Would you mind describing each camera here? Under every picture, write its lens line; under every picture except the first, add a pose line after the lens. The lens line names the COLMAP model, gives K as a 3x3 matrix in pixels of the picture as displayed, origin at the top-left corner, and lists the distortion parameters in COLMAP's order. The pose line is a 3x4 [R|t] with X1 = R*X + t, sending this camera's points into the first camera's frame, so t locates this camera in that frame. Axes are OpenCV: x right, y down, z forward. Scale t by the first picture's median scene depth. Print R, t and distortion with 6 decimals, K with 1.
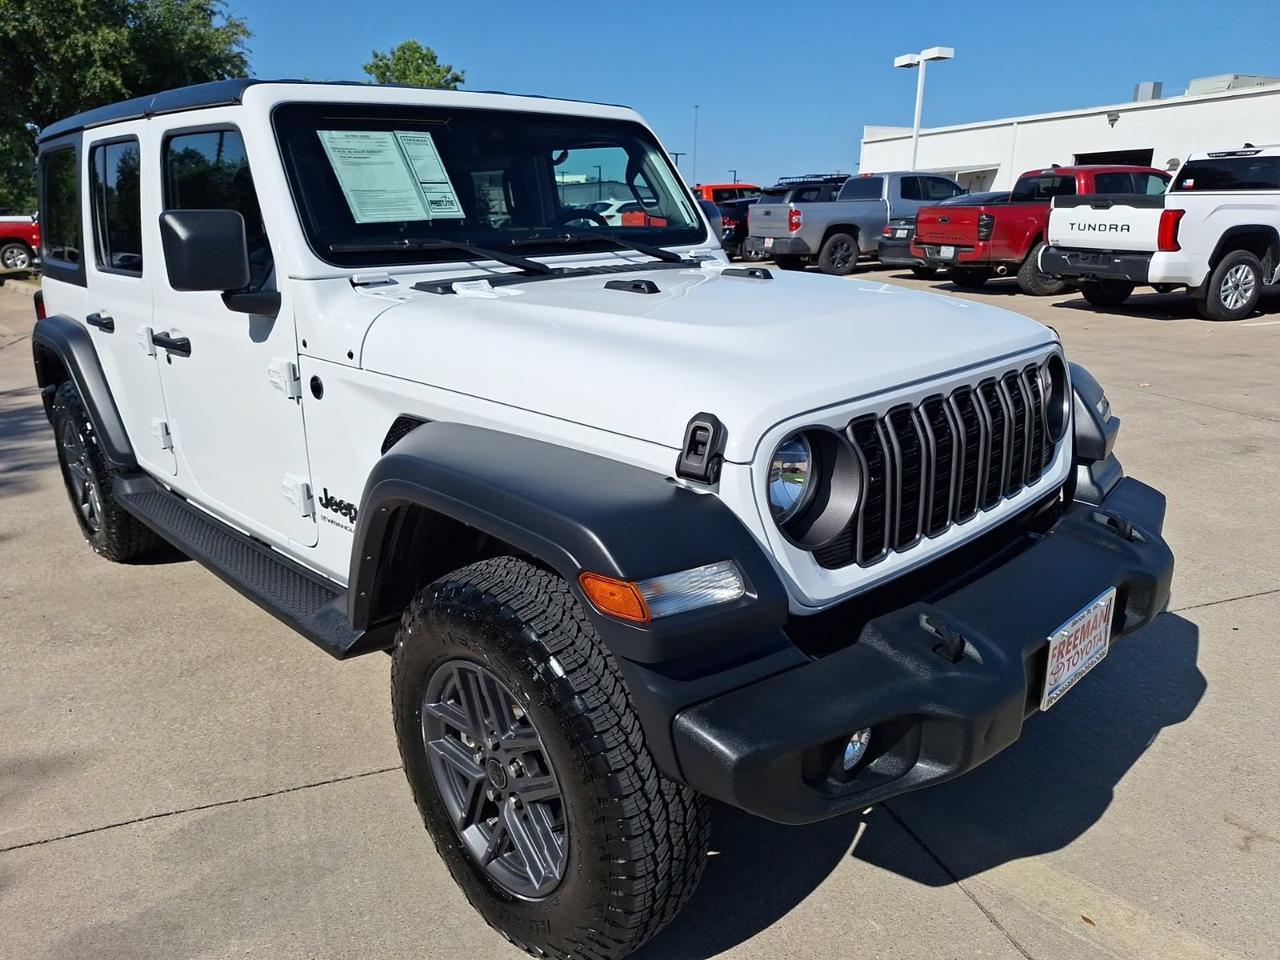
lens RADIAL K [[935.4, 0, 636.3], [0, 935.4, 465.7], [0, 0, 1]] dist [0.002282, -0.003328]
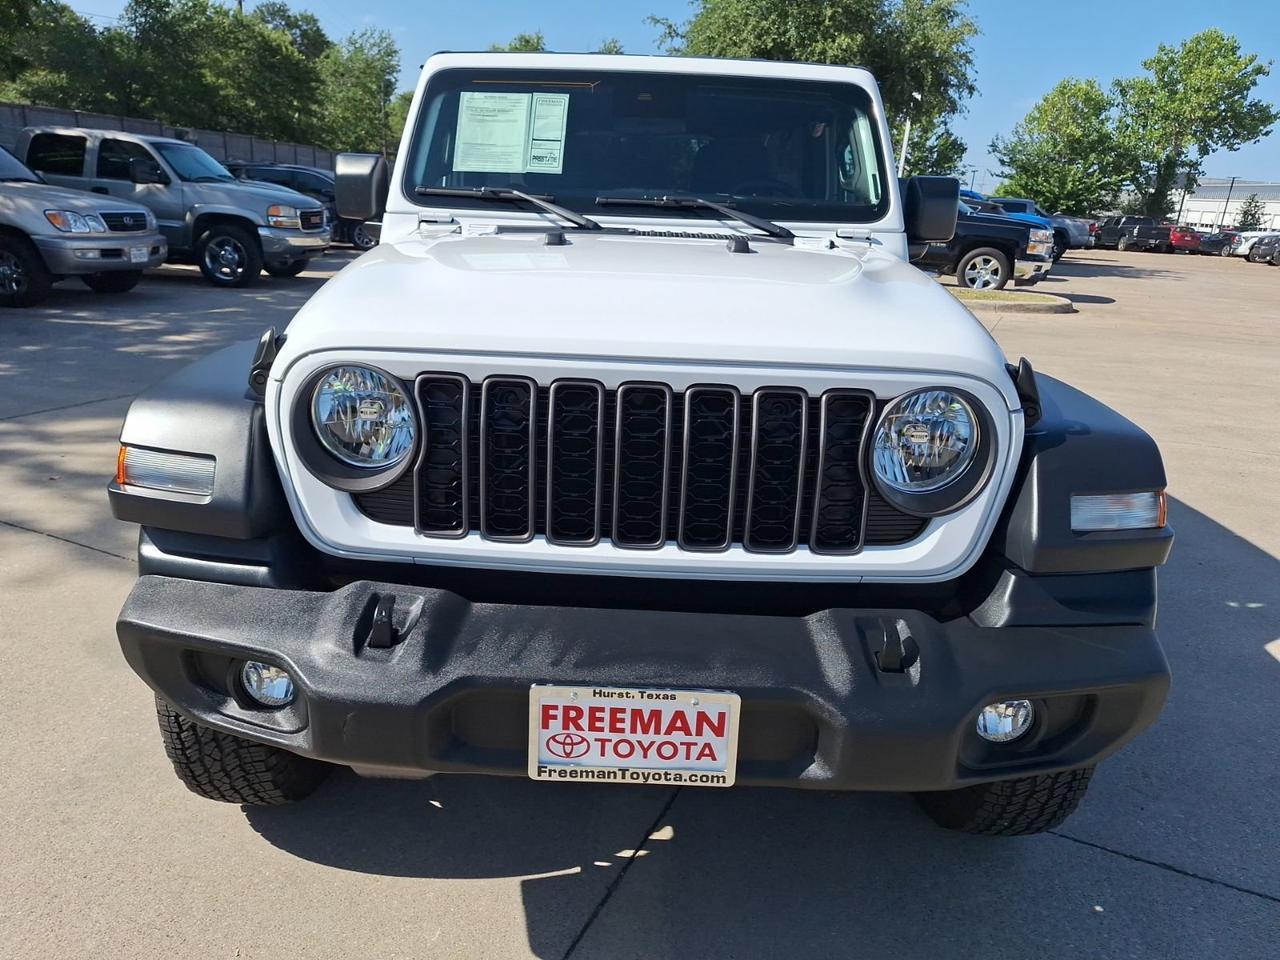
lens RADIAL K [[935.4, 0, 636.3], [0, 935.4, 465.7], [0, 0, 1]] dist [0.002282, -0.003328]
pose [[0.700219, 0.241988, -0.671666, 0.678068], [-0.245584, 0.965032, 0.091658, -0.063623], [0.670360, 0.100770, 0.735162, 0.313063]]
